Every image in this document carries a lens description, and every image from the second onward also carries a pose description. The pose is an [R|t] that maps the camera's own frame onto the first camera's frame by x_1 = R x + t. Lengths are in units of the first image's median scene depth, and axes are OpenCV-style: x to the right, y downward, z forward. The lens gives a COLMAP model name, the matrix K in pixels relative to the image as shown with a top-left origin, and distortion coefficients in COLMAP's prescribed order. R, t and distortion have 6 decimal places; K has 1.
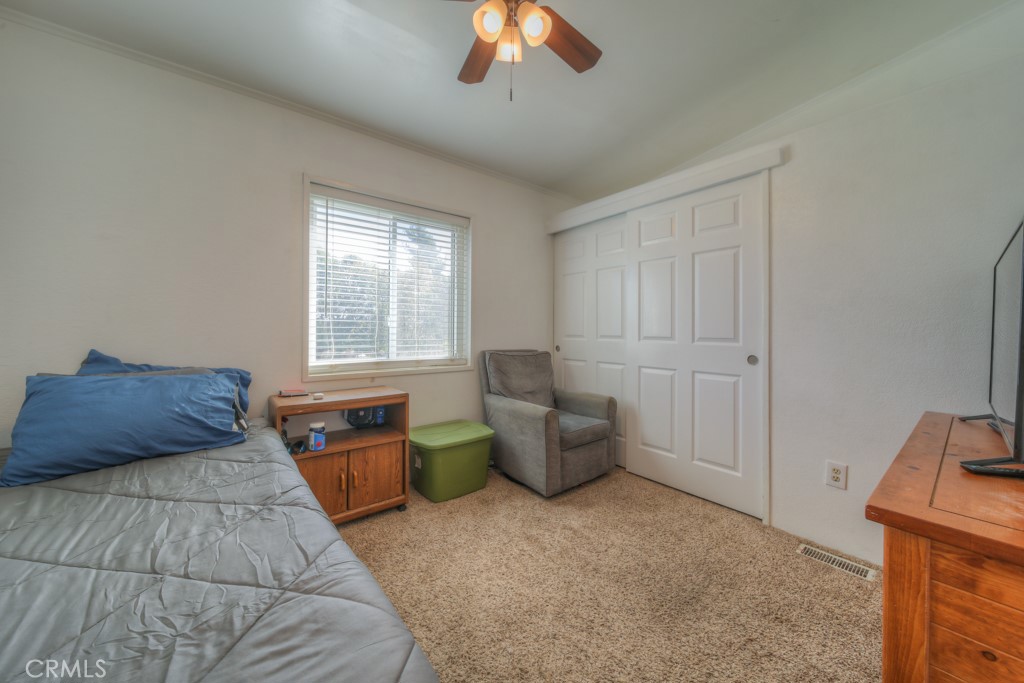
lens RADIAL K [[363.9, 0, 511.2], [0, 363.9, 328.3], [0, 0, 1]] dist [0.000386, -0.000144]
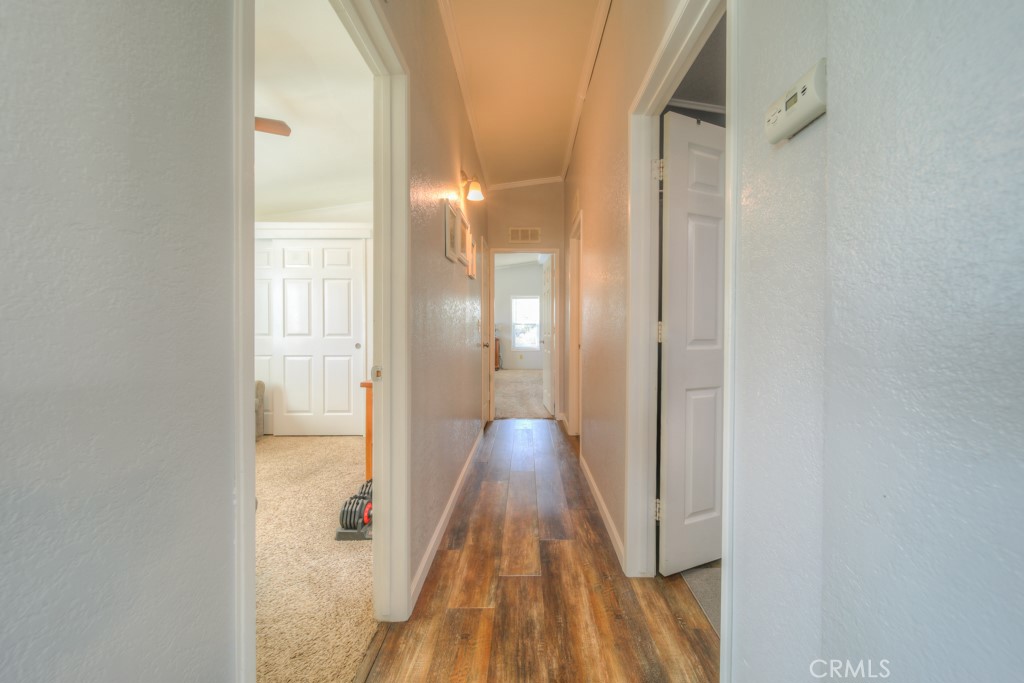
lens RADIAL K [[352.8, 0, 524.0], [0, 352.8, 334.4], [0, 0, 1]] dist [0.000212, -0.000054]
pose [[0.602449, -0.009308, 0.798103, -0.178992], [-0.002717, 0.999902, 0.013712, 0.005384], [-0.798153, -0.010430, 0.602365, -0.570285]]
